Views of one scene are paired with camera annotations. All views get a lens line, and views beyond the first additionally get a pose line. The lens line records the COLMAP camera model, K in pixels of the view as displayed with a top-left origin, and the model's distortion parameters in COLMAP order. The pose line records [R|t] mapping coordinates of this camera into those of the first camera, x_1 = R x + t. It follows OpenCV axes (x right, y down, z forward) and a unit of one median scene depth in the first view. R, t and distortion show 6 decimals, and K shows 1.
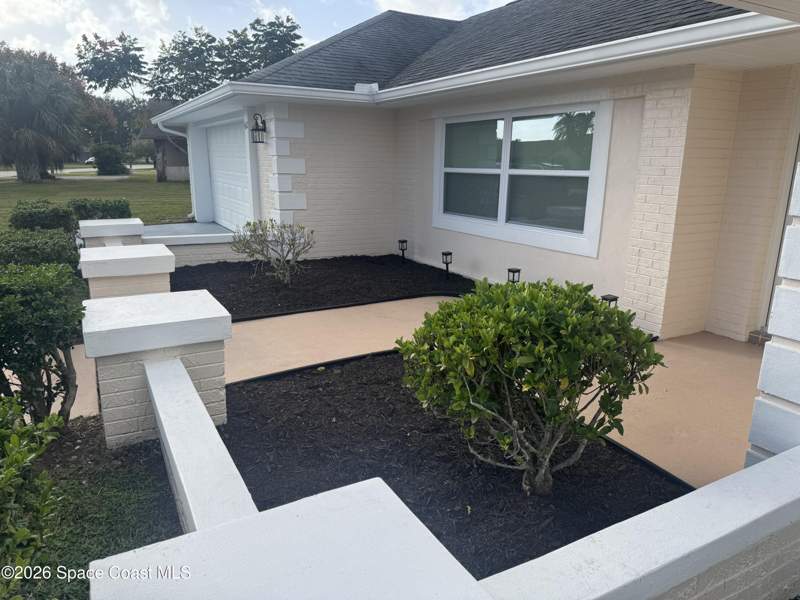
lens RADIAL K [[565.8, 0, 401.1], [0, 565.8, 298.3], [0, 0, 1]] dist [0.047918, -0.001867]
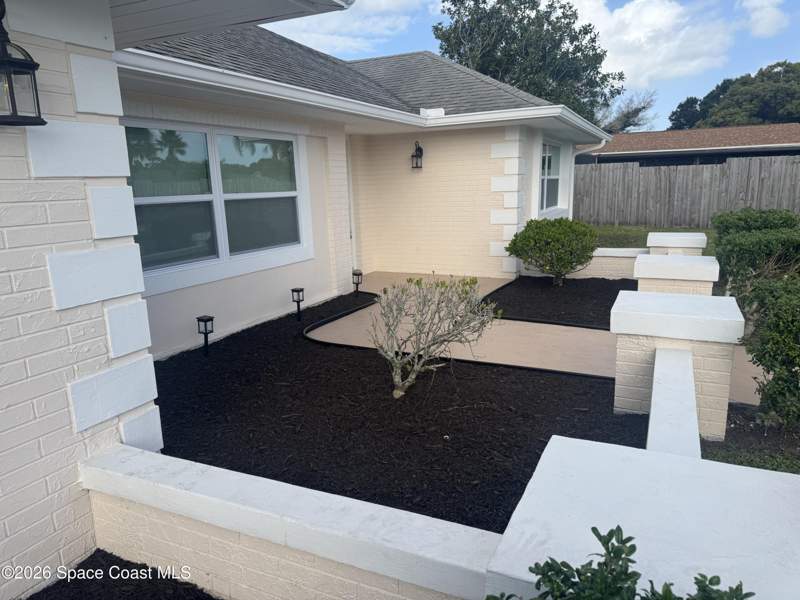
lens RADIAL K [[565.8, 0, 404.1], [0, 565.8, 302.5], [0, 0, 1]] dist [0.047918, -0.001867]
pose [[-0.553071, -0.169338, 0.815744, -0.766488], [0.214608, 0.917128, 0.335887, -0.343617], [-0.805019, 0.360835, -0.470895, 1.391784]]
